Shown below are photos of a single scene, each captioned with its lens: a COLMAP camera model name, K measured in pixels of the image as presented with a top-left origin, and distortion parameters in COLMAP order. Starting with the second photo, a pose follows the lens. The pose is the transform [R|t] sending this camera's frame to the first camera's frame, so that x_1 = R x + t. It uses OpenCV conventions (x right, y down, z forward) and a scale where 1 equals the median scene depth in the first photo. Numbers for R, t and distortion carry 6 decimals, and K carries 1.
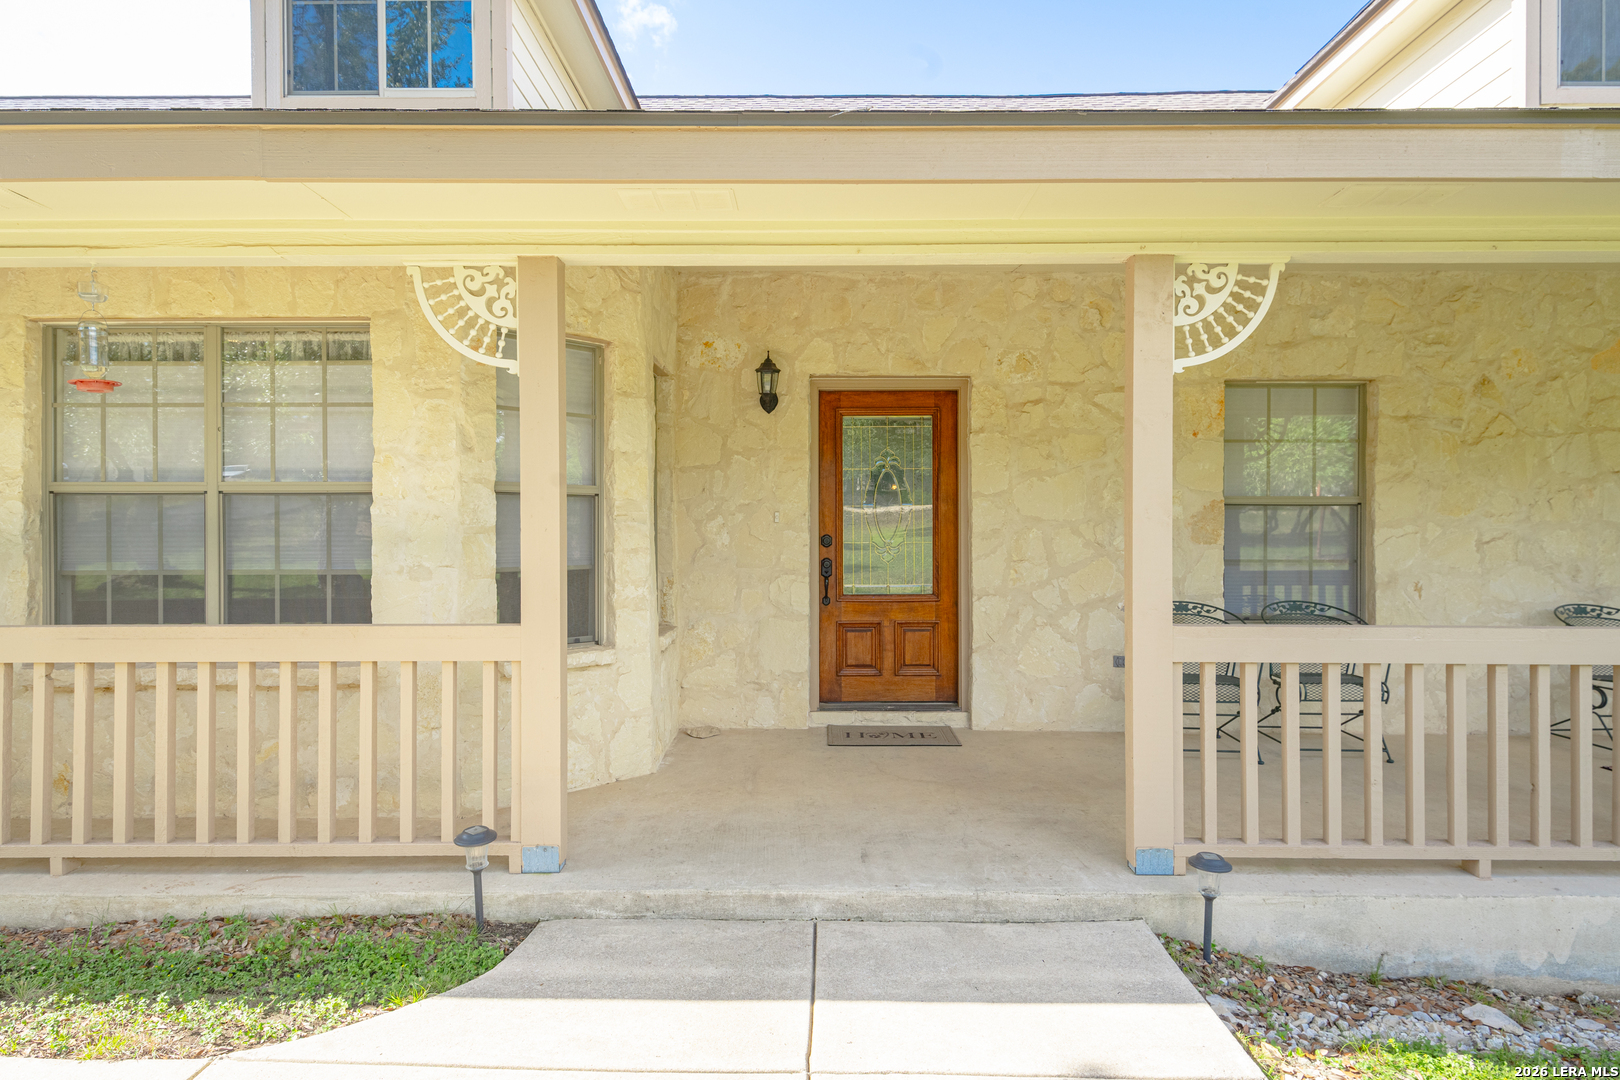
lens RADIAL K [[928.3, 0, 807.5], [0, 928.3, 536.4], [0, 0, 1]] dist [0.010570, -0.003428]
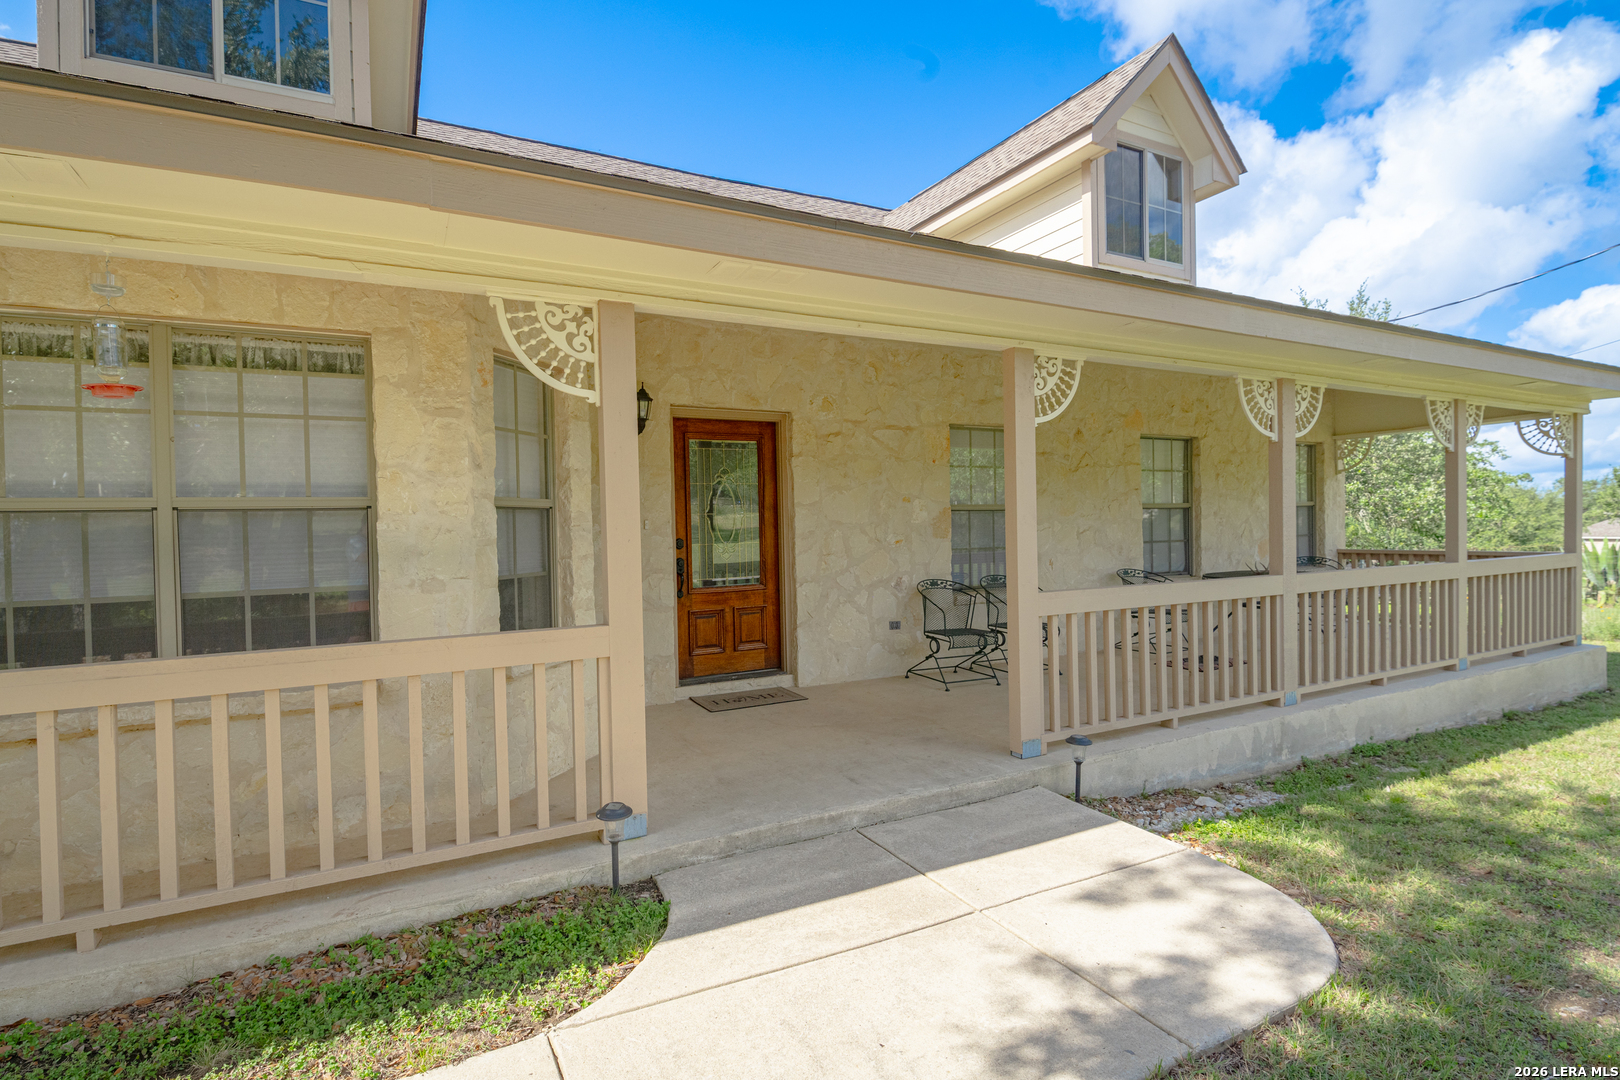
lens RADIAL K [[807.9, 0, 815.1], [0, 807.9, 532.7], [0, 0, 1]] dist [-0.001851, -0.003602]
pose [[0.876458, -0.021827, 0.480984, -0.474860], [0.023486, 0.999721, 0.002570, -0.011569], [-0.480906, 0.009044, 0.876726, 0.011071]]
